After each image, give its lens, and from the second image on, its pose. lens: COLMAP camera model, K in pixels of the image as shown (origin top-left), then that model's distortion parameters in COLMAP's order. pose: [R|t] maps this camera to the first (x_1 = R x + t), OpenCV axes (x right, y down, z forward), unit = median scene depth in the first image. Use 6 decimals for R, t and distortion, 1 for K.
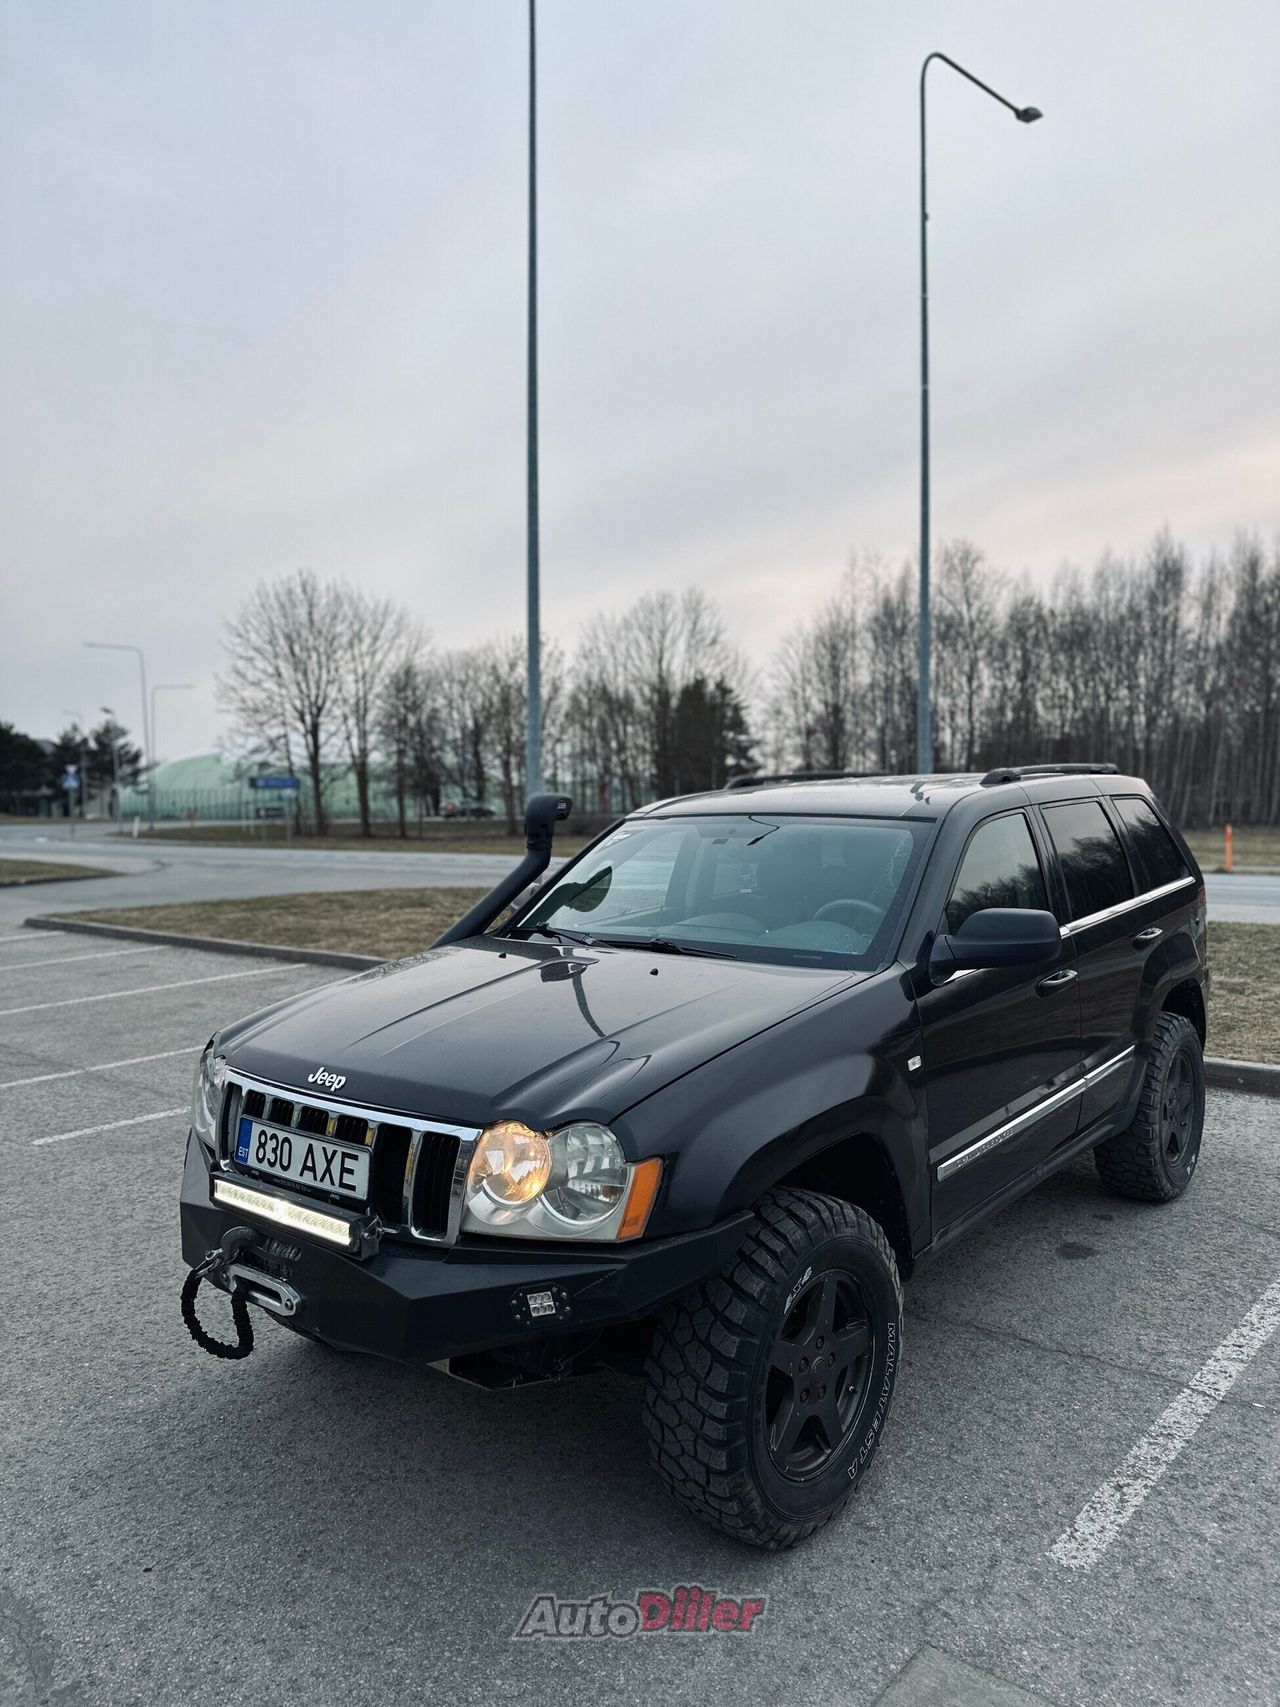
lens RADIAL K [[1188.5, 0, 643.5], [0, 1188.5, 870.2], [0, 0, 1]] dist [0.049249, -0.047509]
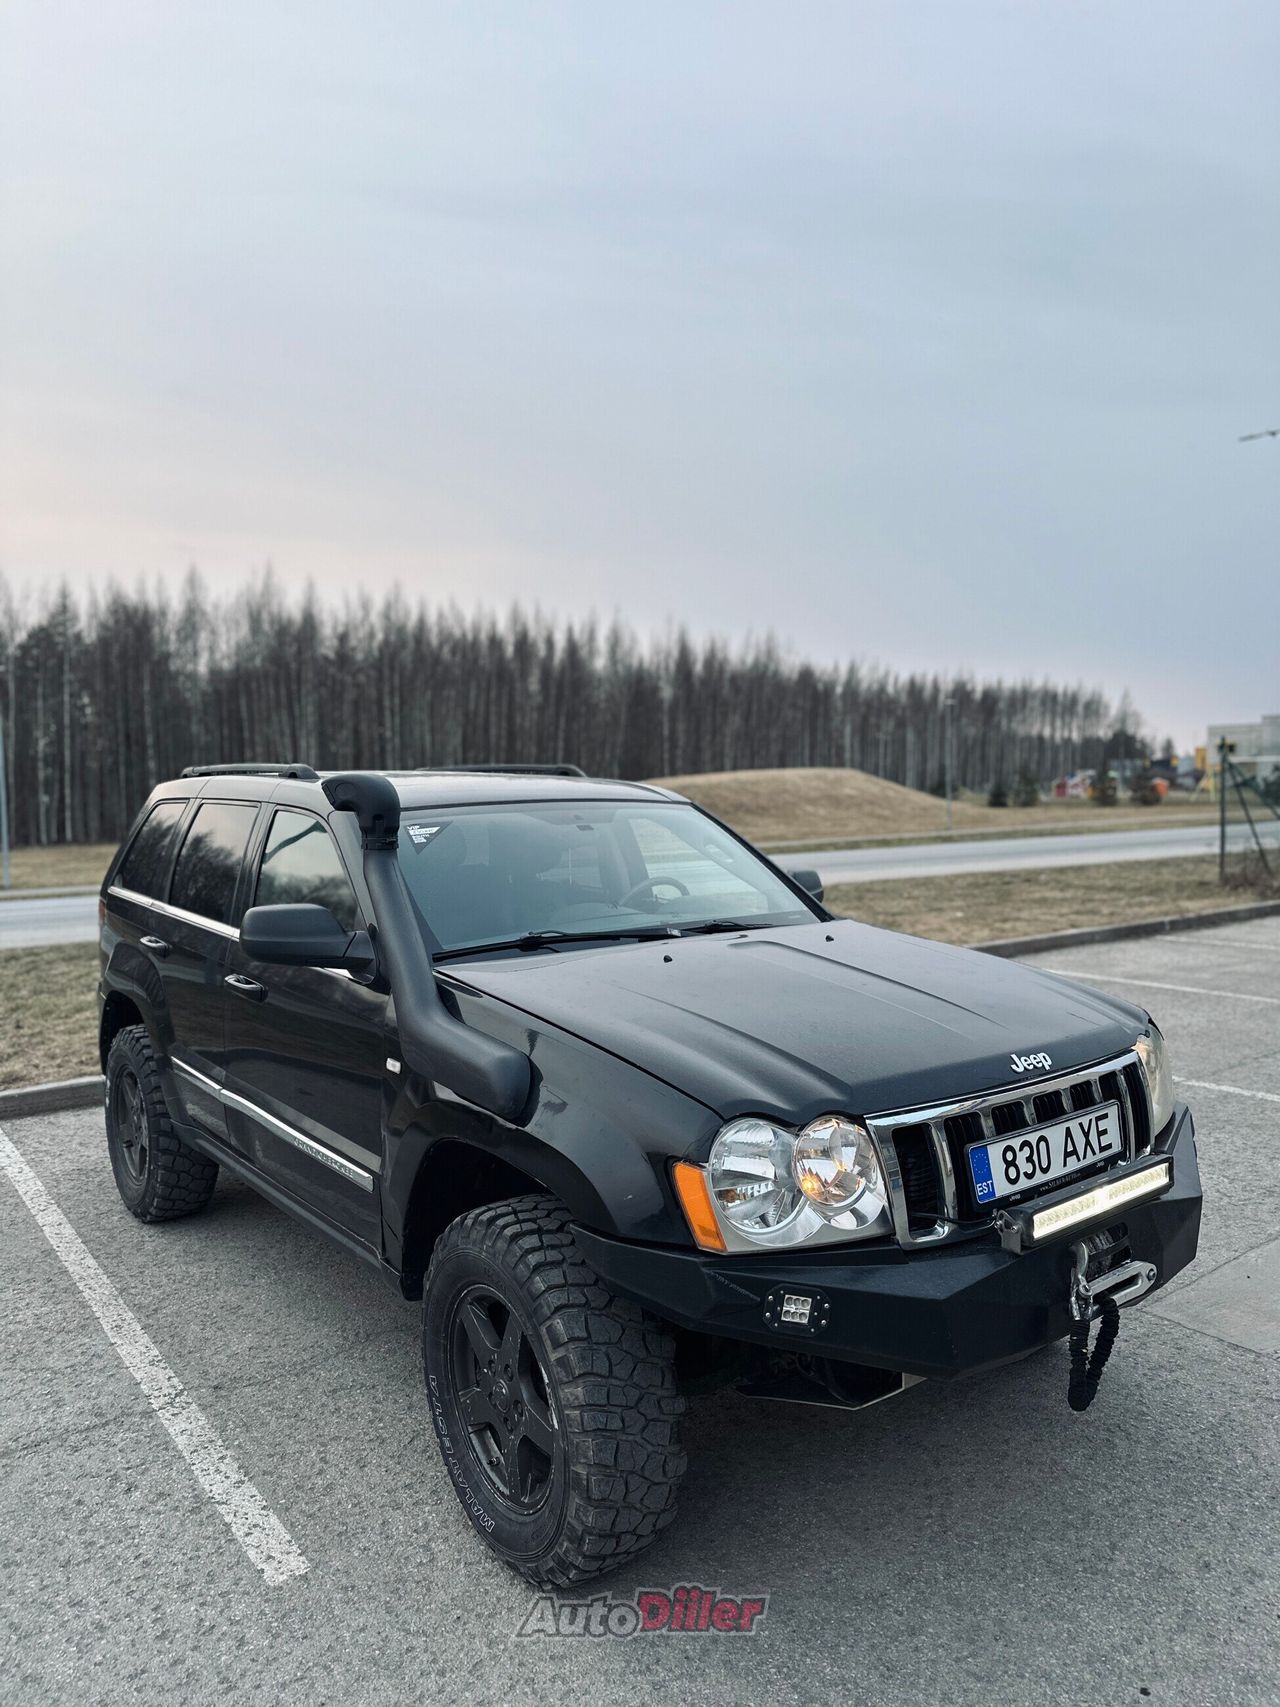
lens RADIAL K [[1188.5, 0, 624.4], [0, 1188.5, 855.5], [0, 0, 1]] dist [0.049249, -0.047509]
pose [[0.224564, -0.033726, 0.973876, -1.163555], [0.080316, 0.996641, 0.015995, -0.022706], [-0.971144, 0.074626, 0.226518, 1.025380]]
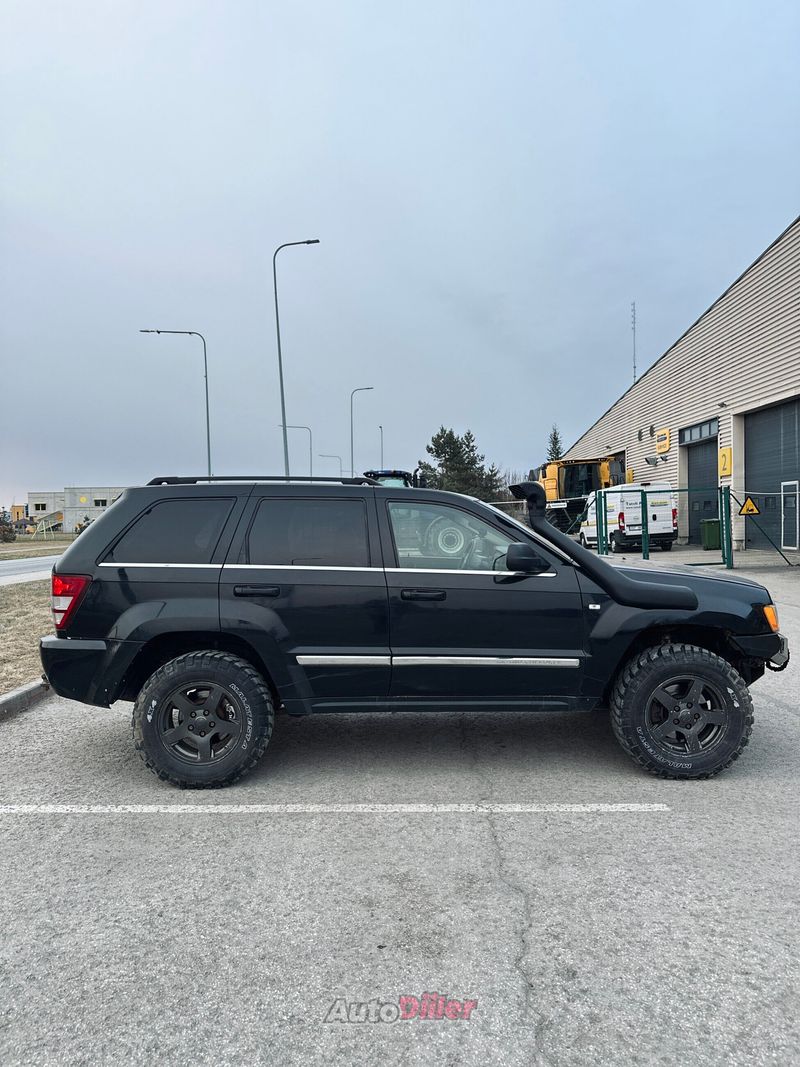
lens RADIAL K [[742.9, 0, 402.7], [0, 742.9, 530.4], [0, 0, 1]] dist [0.049249, -0.047509]
pose [[-0.651002, 0.022923, 0.758730, -1.091337], [0.080346, 0.996010, 0.038846, -0.079342], [-0.754812, 0.086249, -0.650246, 2.686657]]
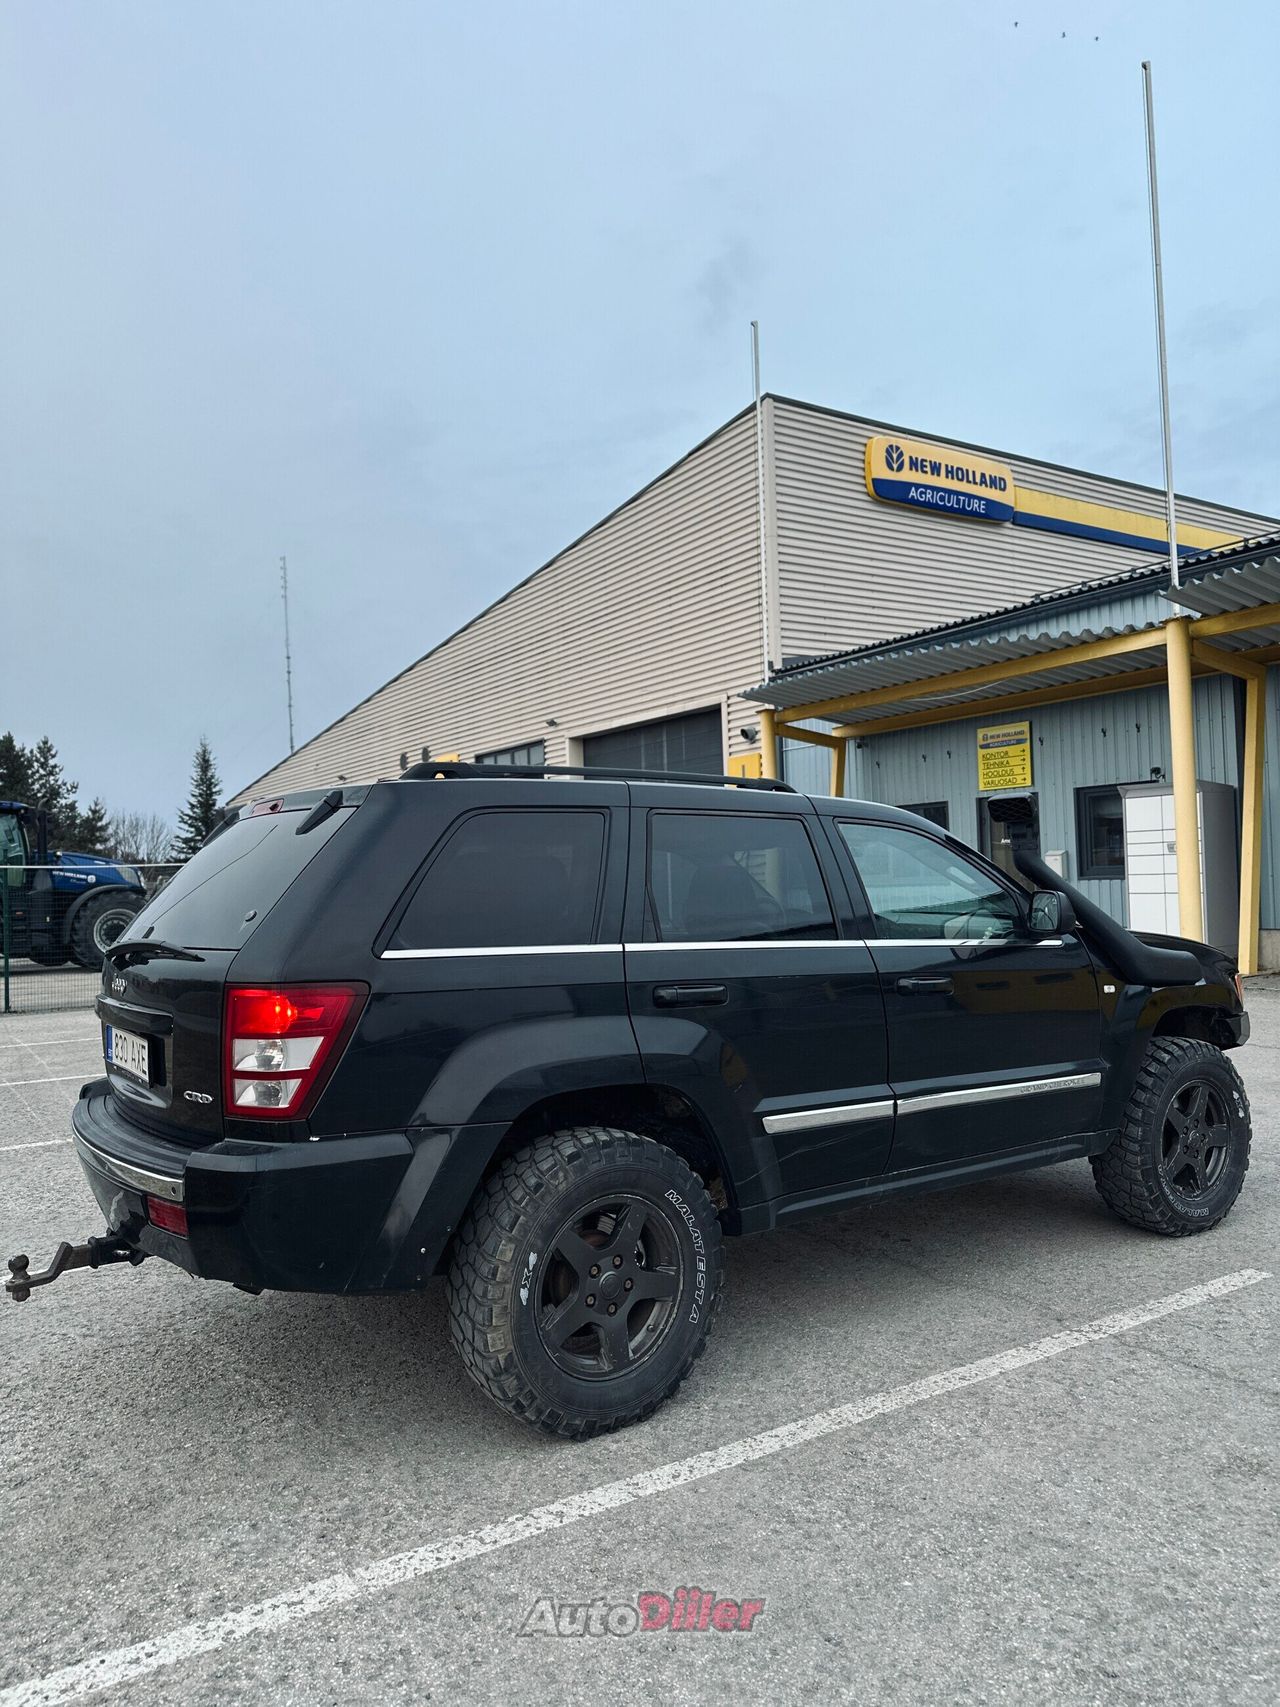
lens RADIAL K [[1188.5, 0, 663.3], [0, 1188.5, 855.3], [0, 0, 1]] dist [0.049249, -0.047509]
pose [[-0.965052, 0.054520, 0.256325, -0.073412], [0.065228, 0.997309, 0.033455, -0.103065], [-0.253811, 0.049005, -0.966012, 3.083529]]
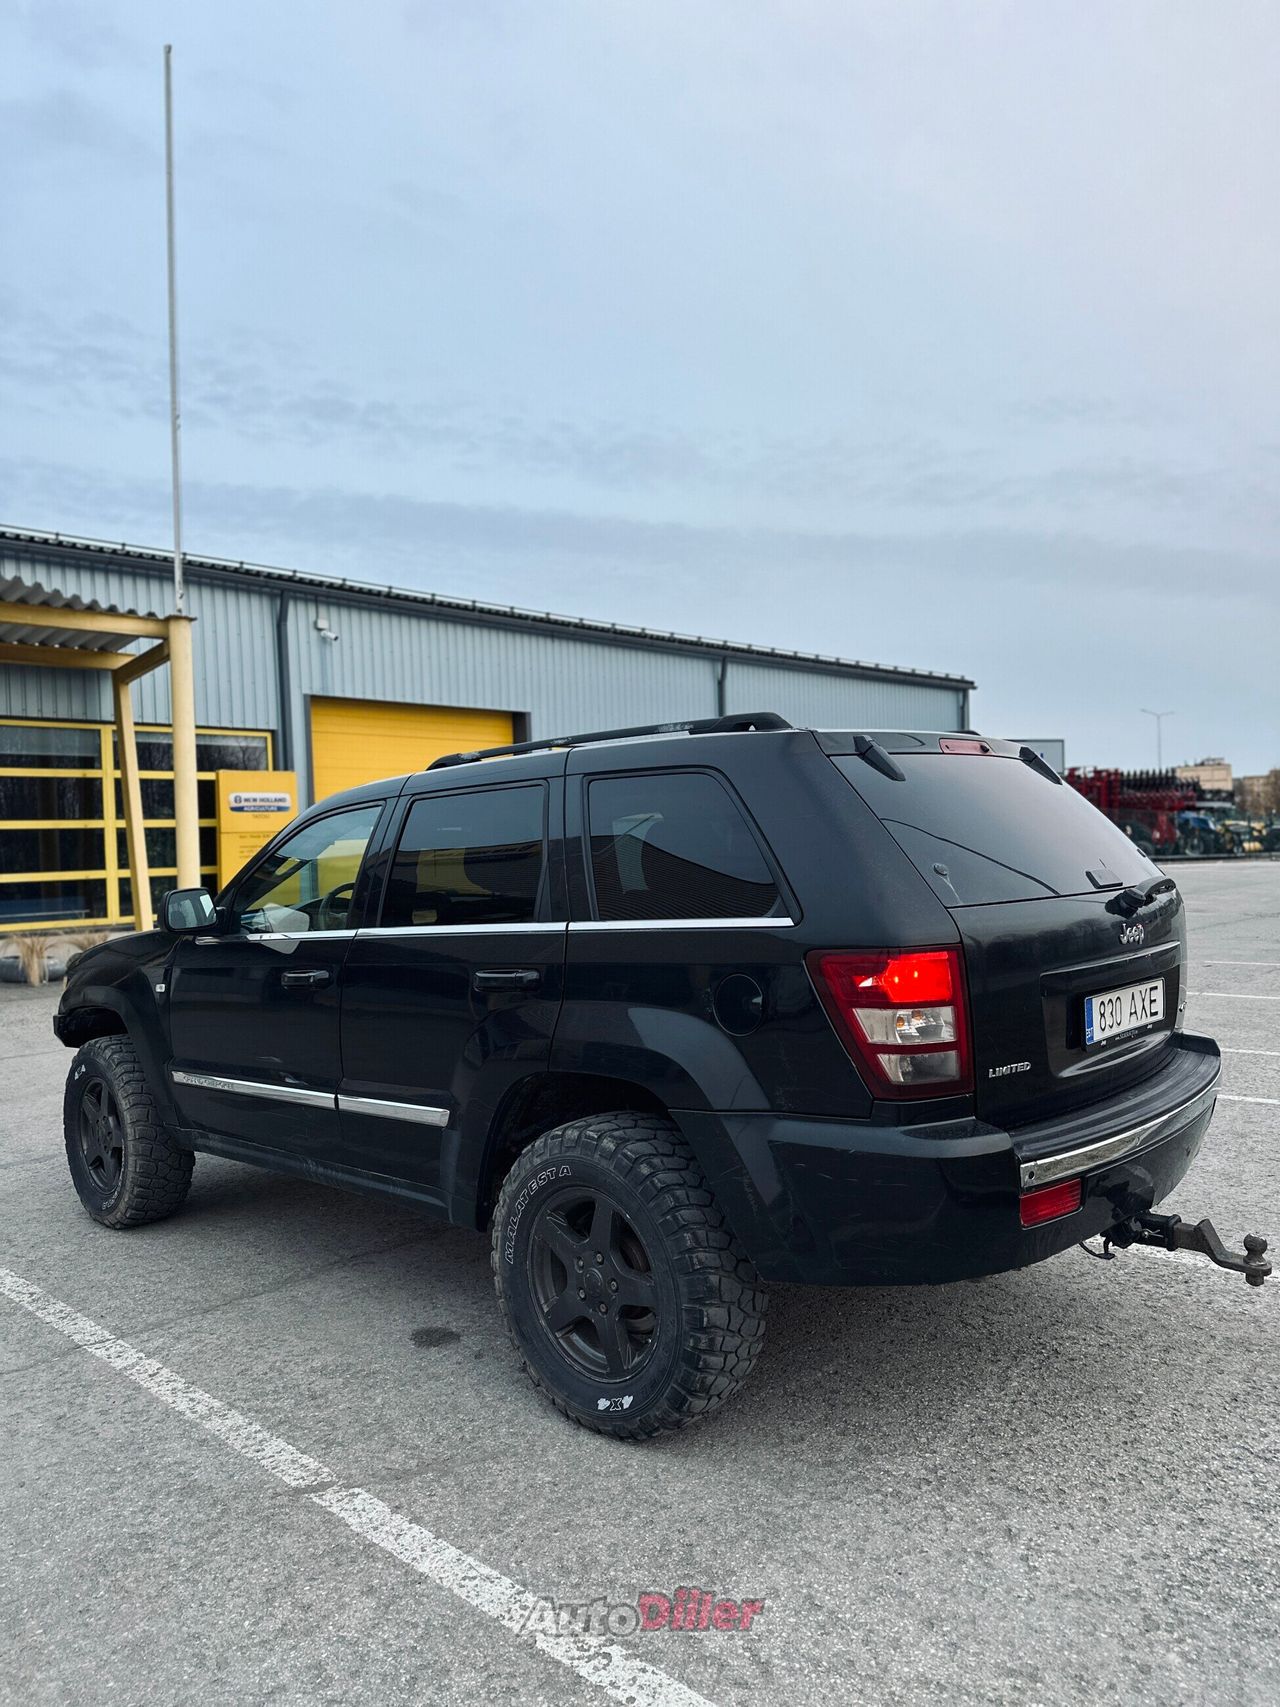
lens RADIAL K [[1188.5, 0, 648.4], [0, 1188.5, 859.9], [0, 0, 1]] dist [0.049249, -0.047509]
pose [[-0.041624, 0.038586, -0.998388, 1.739521], [-0.033174, 0.998650, 0.039979, -0.067500], [0.998582, 0.034785, -0.040288, 1.754430]]
